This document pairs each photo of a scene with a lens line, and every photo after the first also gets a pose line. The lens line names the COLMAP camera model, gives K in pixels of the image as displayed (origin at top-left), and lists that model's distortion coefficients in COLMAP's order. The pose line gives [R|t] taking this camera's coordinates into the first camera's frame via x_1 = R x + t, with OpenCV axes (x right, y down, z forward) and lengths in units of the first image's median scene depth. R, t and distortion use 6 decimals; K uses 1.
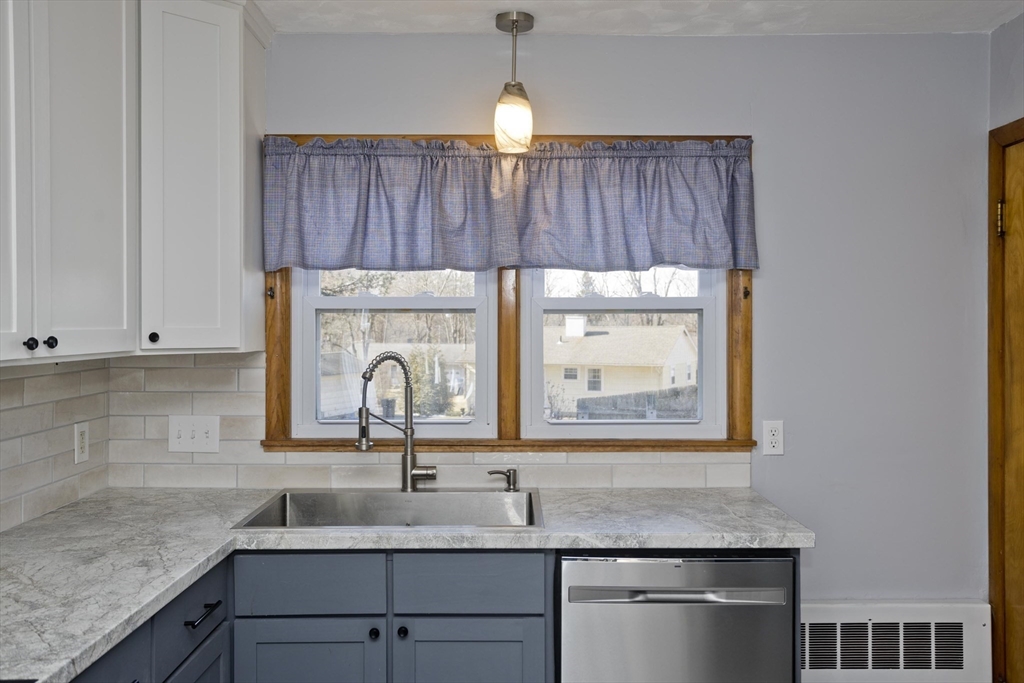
lens RADIAL K [[877.1, 0, 508.3], [0, 877.1, 333.1], [0, 0, 1]] dist [-0.018067, 0.037705]
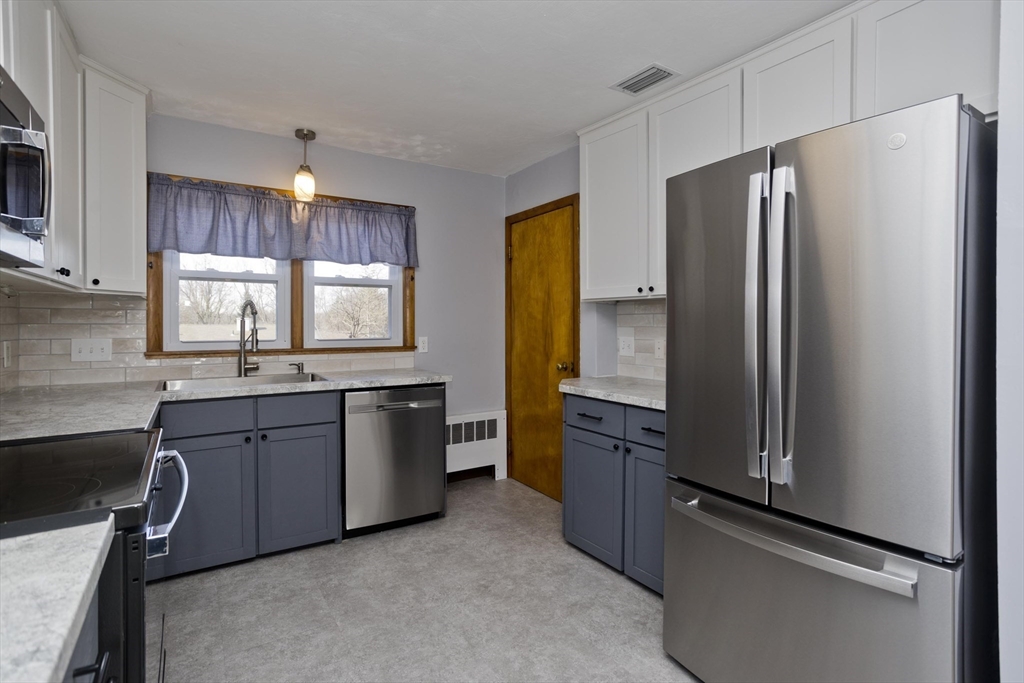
lens RADIAL K [[502.1, 0, 507.2], [0, 502.1, 335.1], [0, 0, 1]] dist [-0.043809, 0.021227]
pose [[0.837852, -0.011085, 0.545784, -0.221226], [0.006113, 0.999922, 0.010924, 0.086059], [-0.545863, -0.005817, 0.837854, -0.186507]]
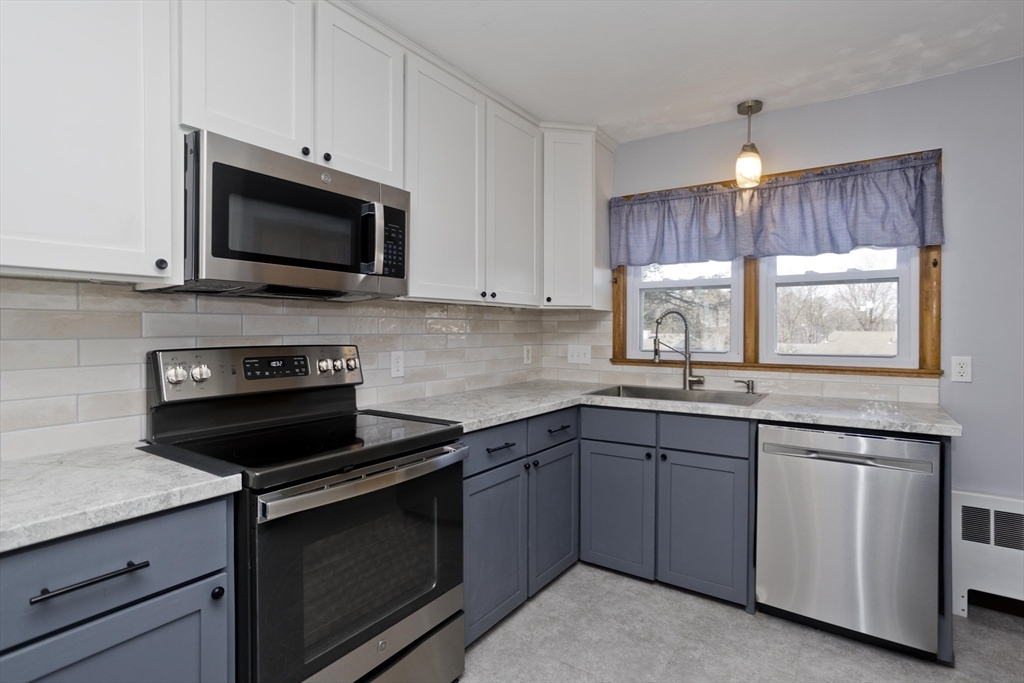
lens RADIAL K [[502.1, 0, 511.3], [0, 502.1, 338.8], [0, 0, 1]] dist [-0.043809, 0.021227]
pose [[0.821348, 0.011417, -0.570313, 0.170290], [-0.008959, 0.999935, 0.007116, 0.076334], [0.570357, -0.000735, 0.821397, -0.021870]]
